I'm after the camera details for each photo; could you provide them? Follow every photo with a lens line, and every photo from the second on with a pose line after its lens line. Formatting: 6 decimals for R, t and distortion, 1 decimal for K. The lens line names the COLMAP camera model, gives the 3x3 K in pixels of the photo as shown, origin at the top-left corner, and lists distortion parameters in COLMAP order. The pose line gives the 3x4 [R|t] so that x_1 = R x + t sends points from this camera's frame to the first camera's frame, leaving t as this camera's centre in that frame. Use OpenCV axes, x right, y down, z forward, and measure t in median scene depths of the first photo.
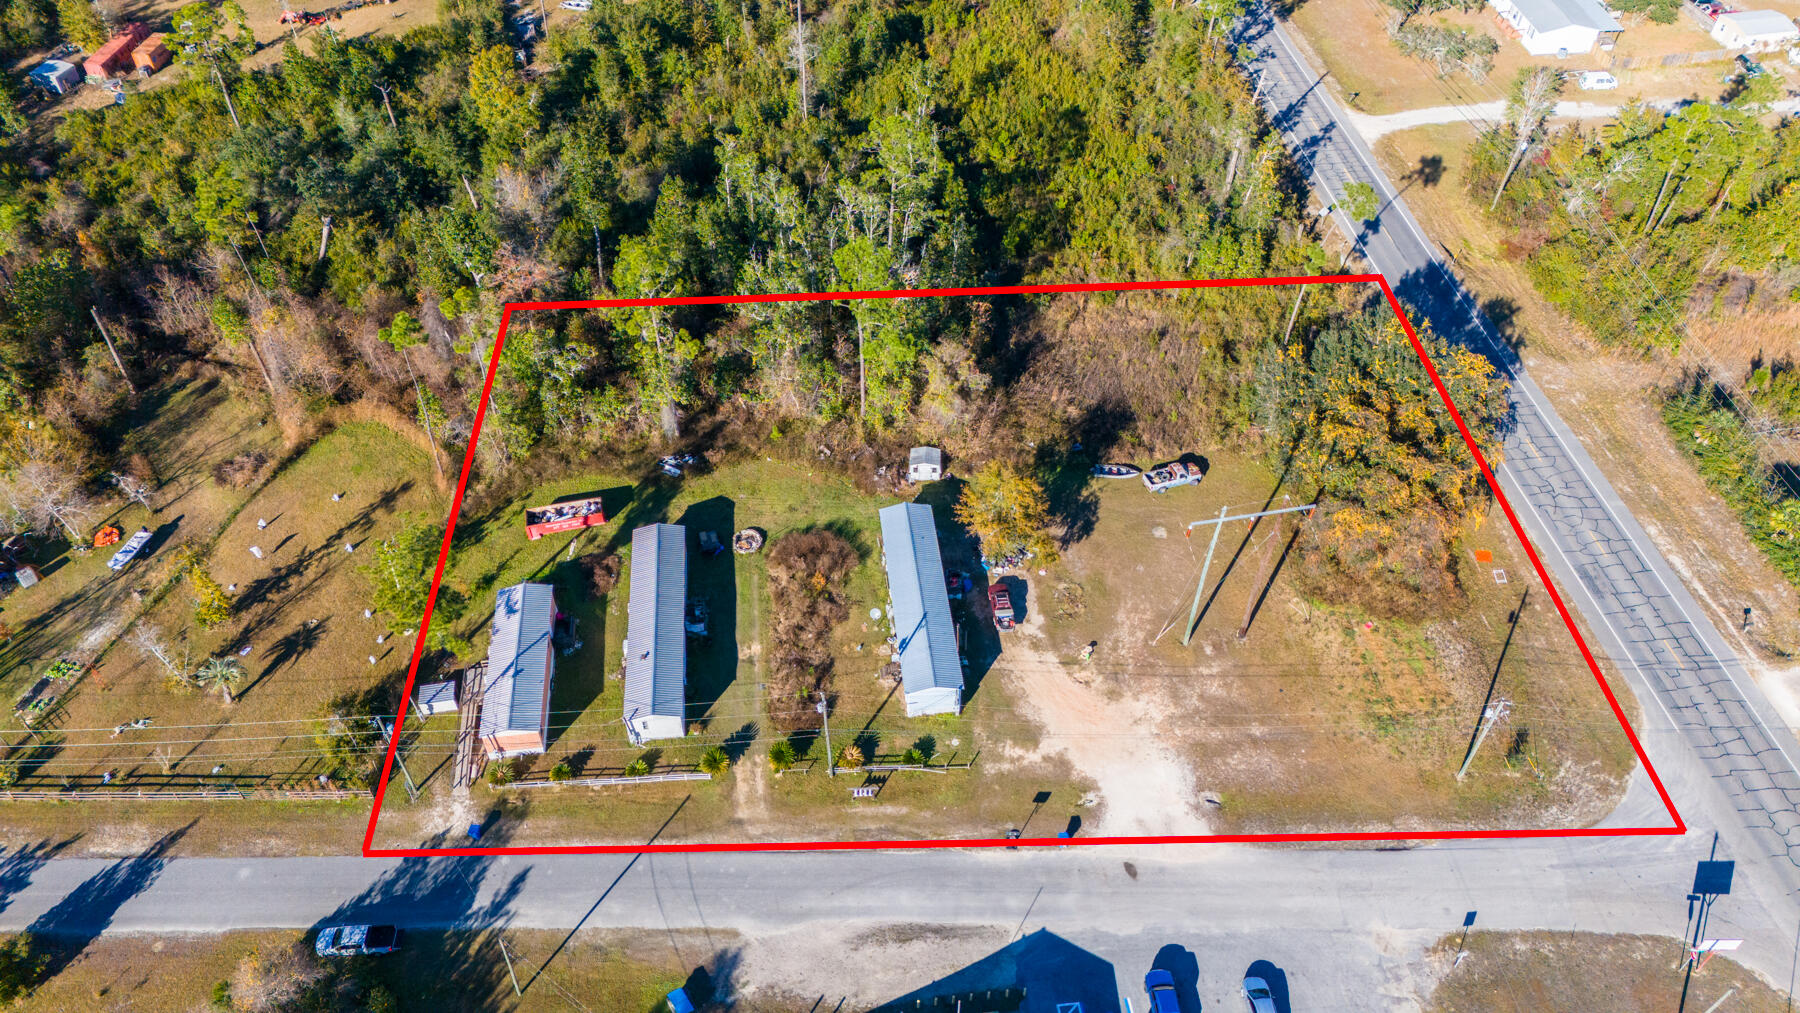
lens RADIAL K [[1306.5, 0, 904.7], [0, 1306.5, 503.7], [0, 0, 1]] dist [0.068559, -0.062806]
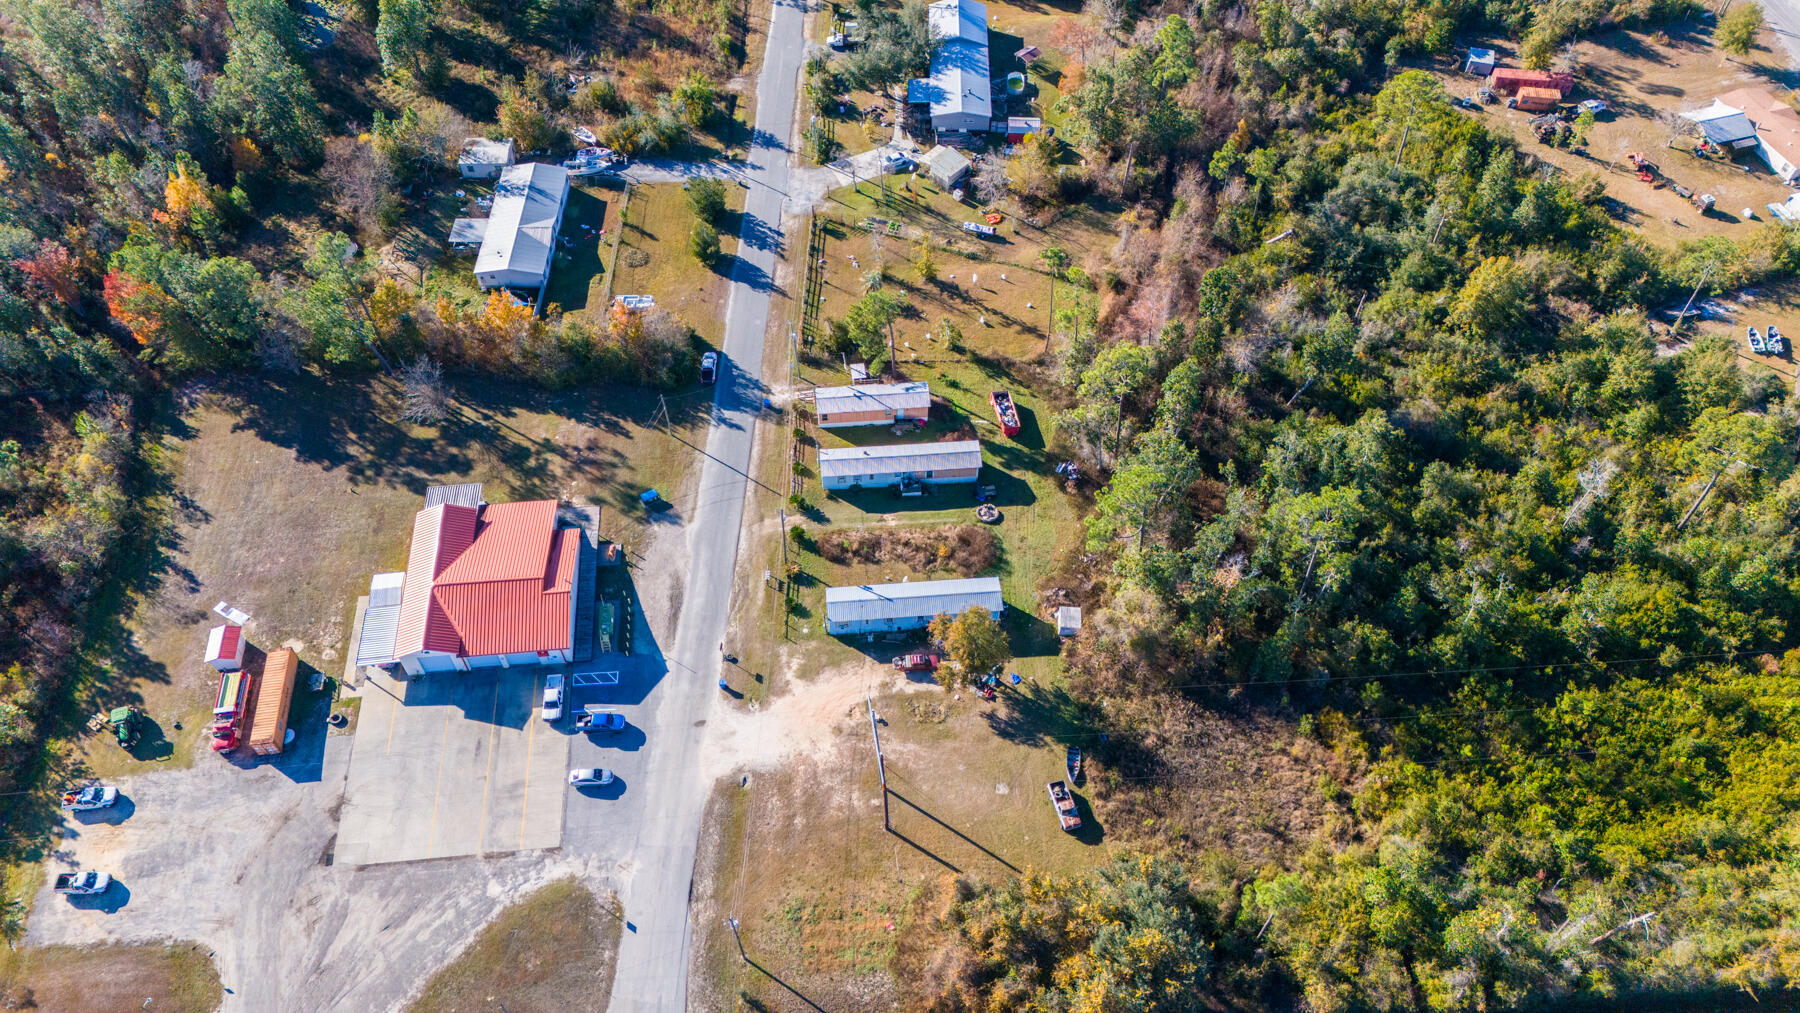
lens RADIAL K [[1306.5, 0, 903.3], [0, 1306.5, 507.2], [0, 0, 1]] dist [0.068559, -0.062806]
pose [[-0.027739, 0.791158, -0.610982, 0.773880], [-0.719269, 0.408659, 0.561827, -0.735982], [0.694177, 0.455045, 0.557720, 0.167440]]
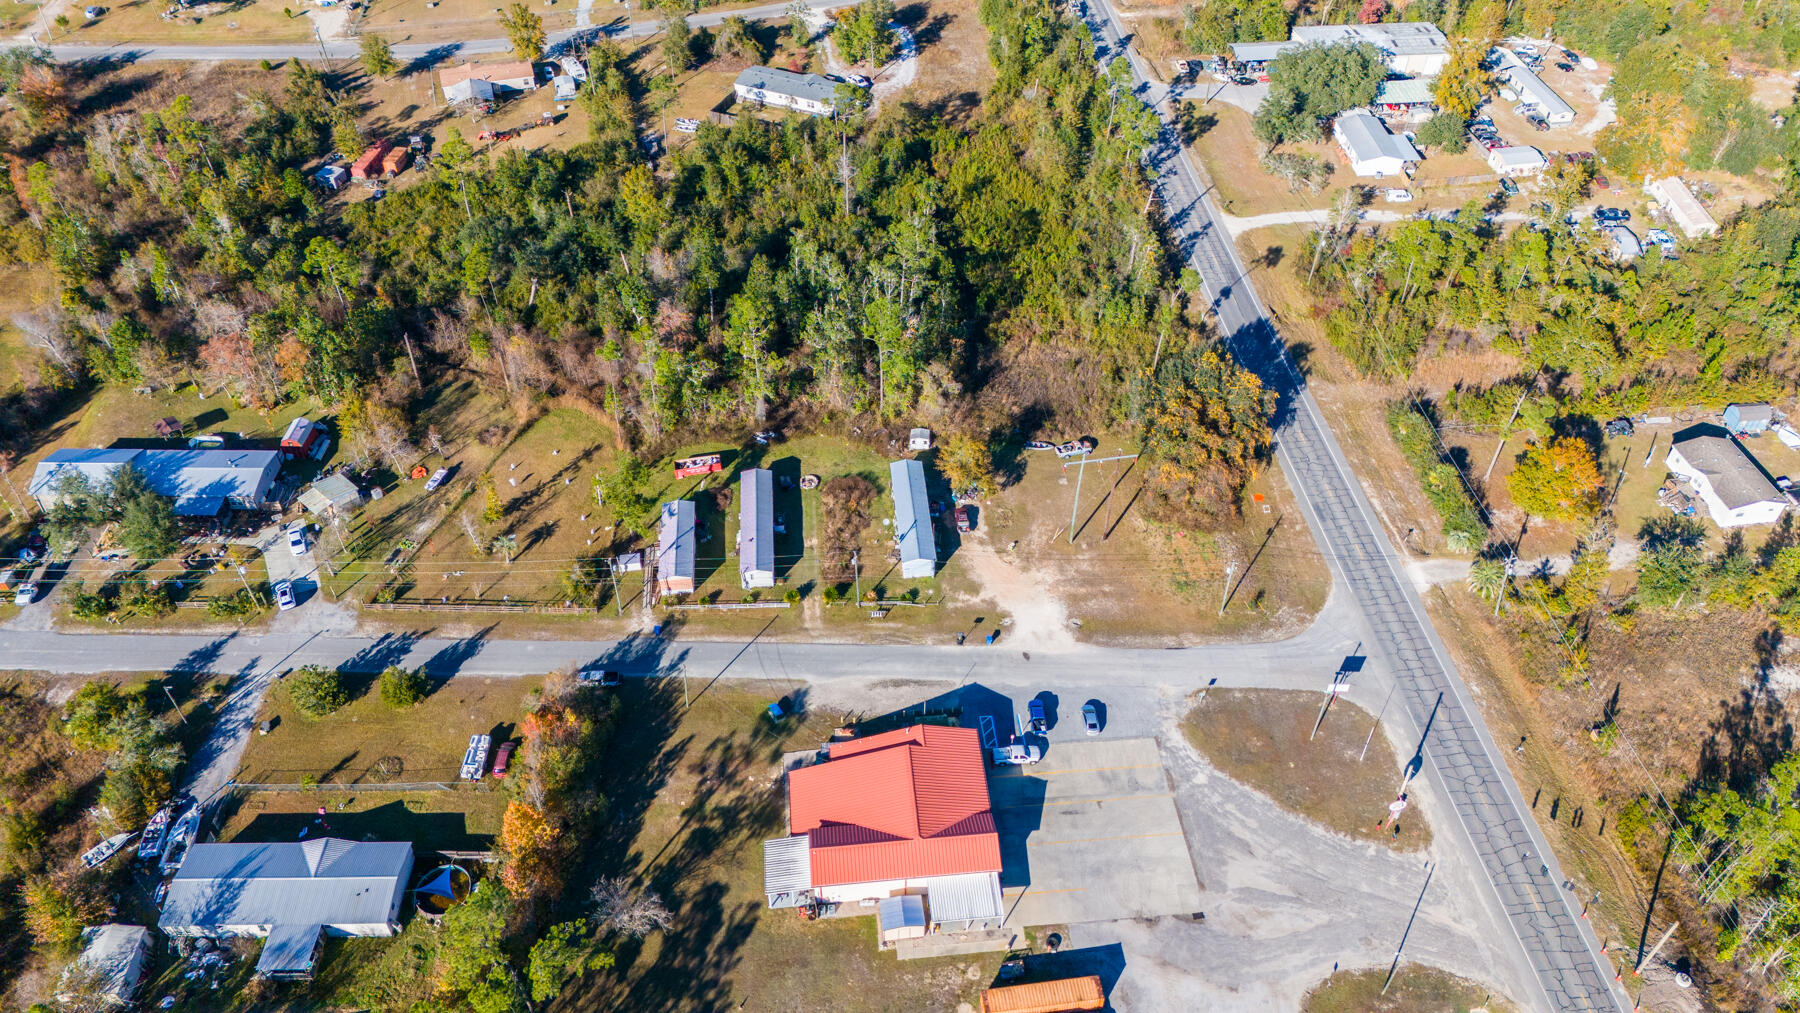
lens RADIAL K [[1306.5, 0, 906.2], [0, 1306.5, 505.6], [0, 0, 1]] dist [0.068559, -0.062806]
pose [[0.999686, 0.018154, -0.017264, 0.031073], [-0.018760, 0.999190, -0.035603, 0.121125], [0.016603, 0.035915, 0.999217, -0.662553]]
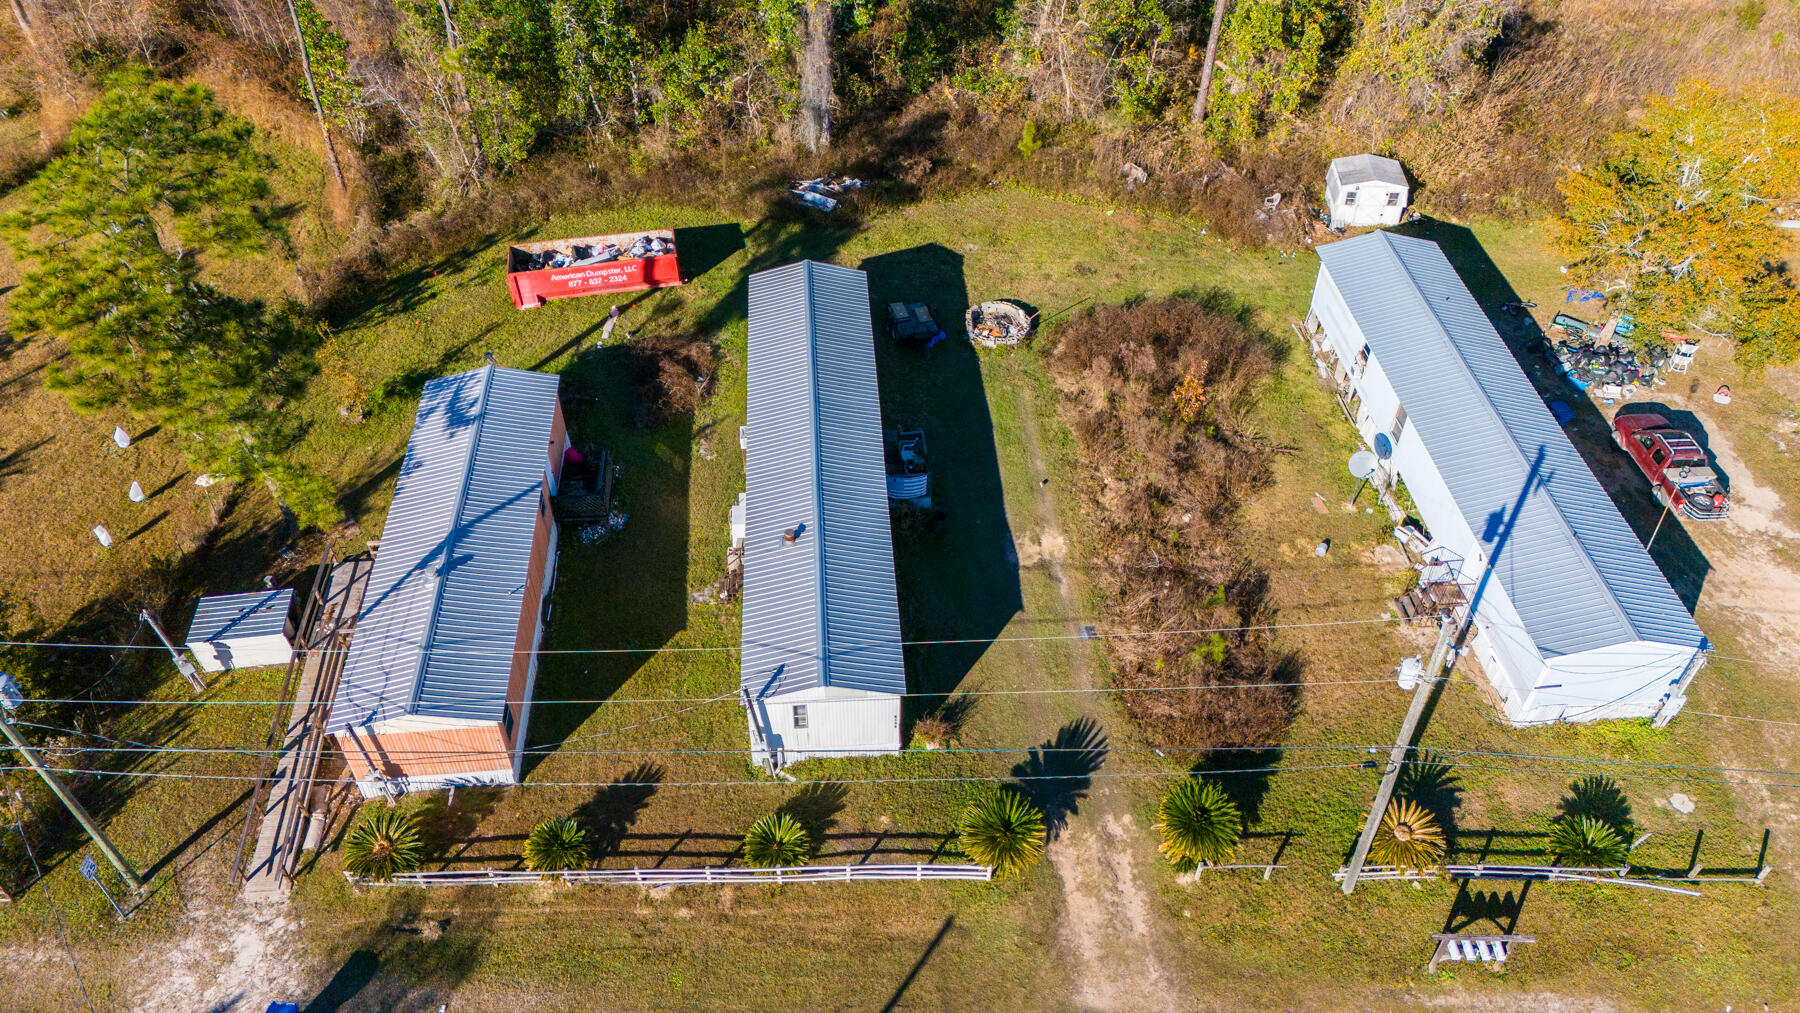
lens RADIAL K [[1306.5, 0, 893.8], [0, 1306.5, 508.1], [0, 0, 1]] dist [0.068559, -0.062806]
pose [[0.999088, 0.029103, -0.031241, -0.149427], [-0.029921, 0.999212, -0.026060, 0.110915], [0.030458, 0.026971, 0.999172, 0.592717]]
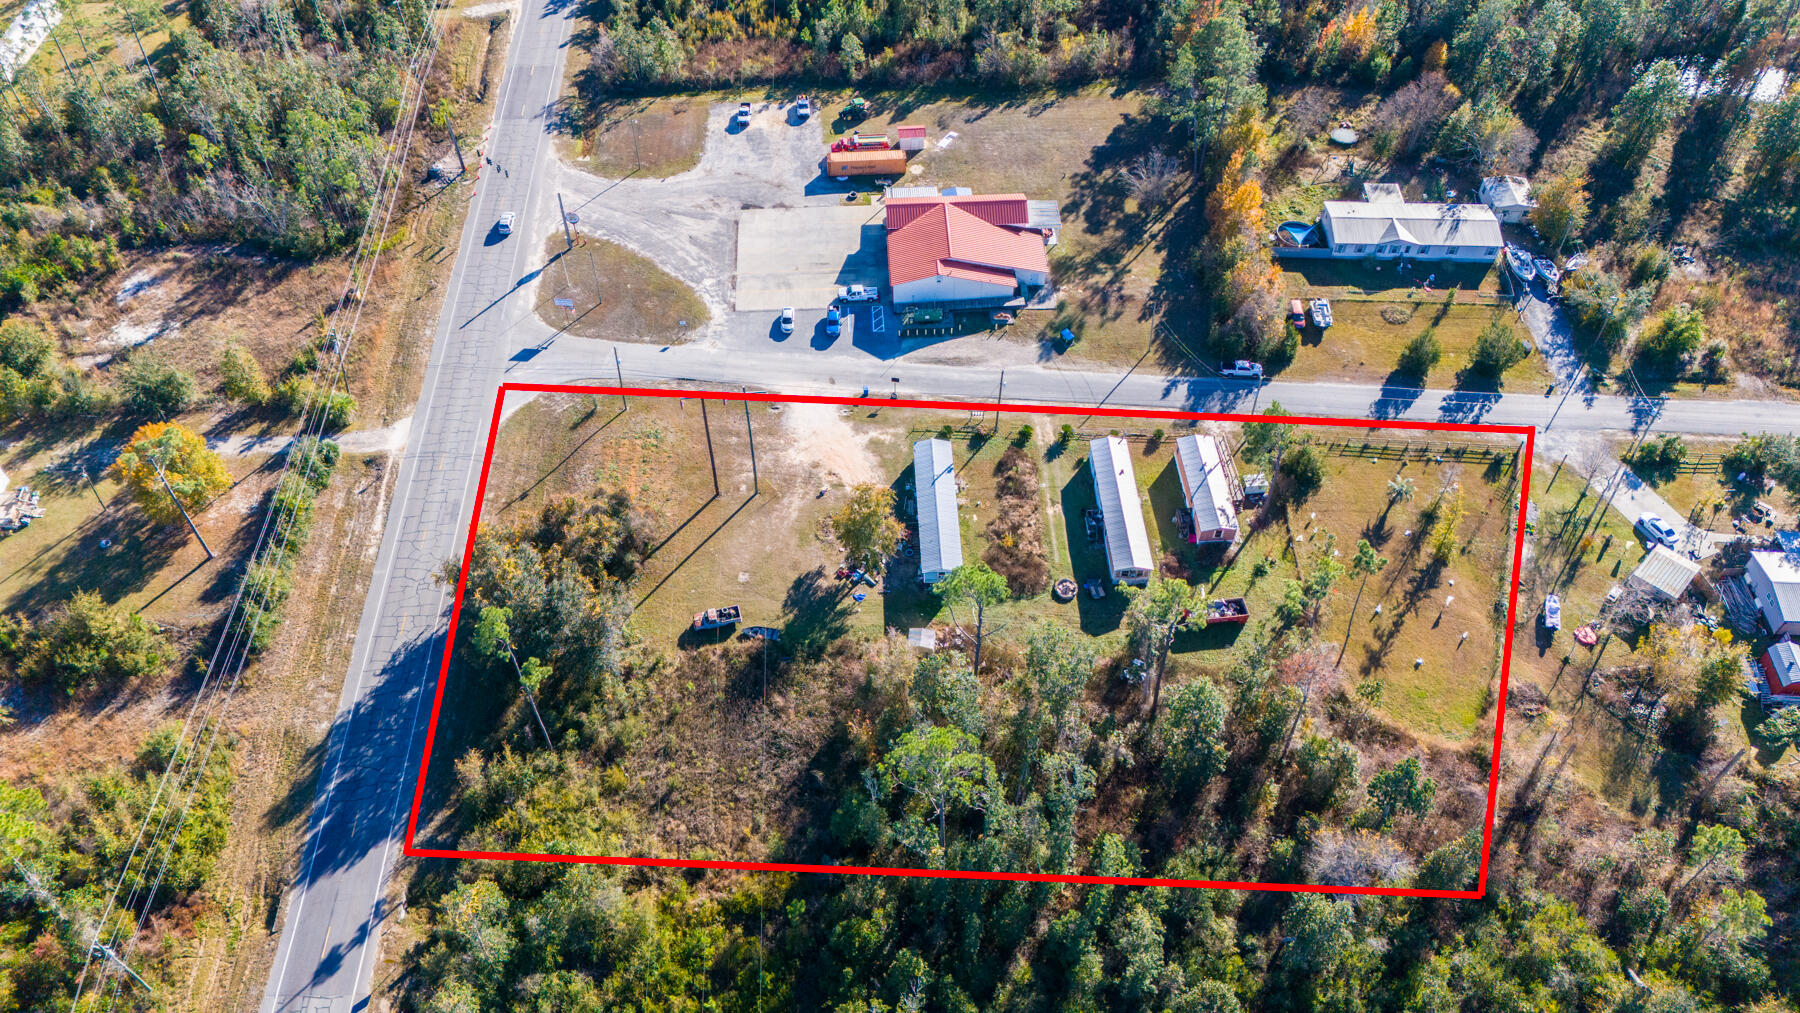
lens RADIAL K [[1306.5, 0, 901.7], [0, 1306.5, 505.3], [0, 0, 1]] dist [0.068559, -0.062806]
pose [[-0.997576, -0.054055, 0.043822, -0.012346], [0.047974, -0.078085, 0.995792, -1.324471], [-0.050405, 0.995480, 0.080489, 0.876958]]
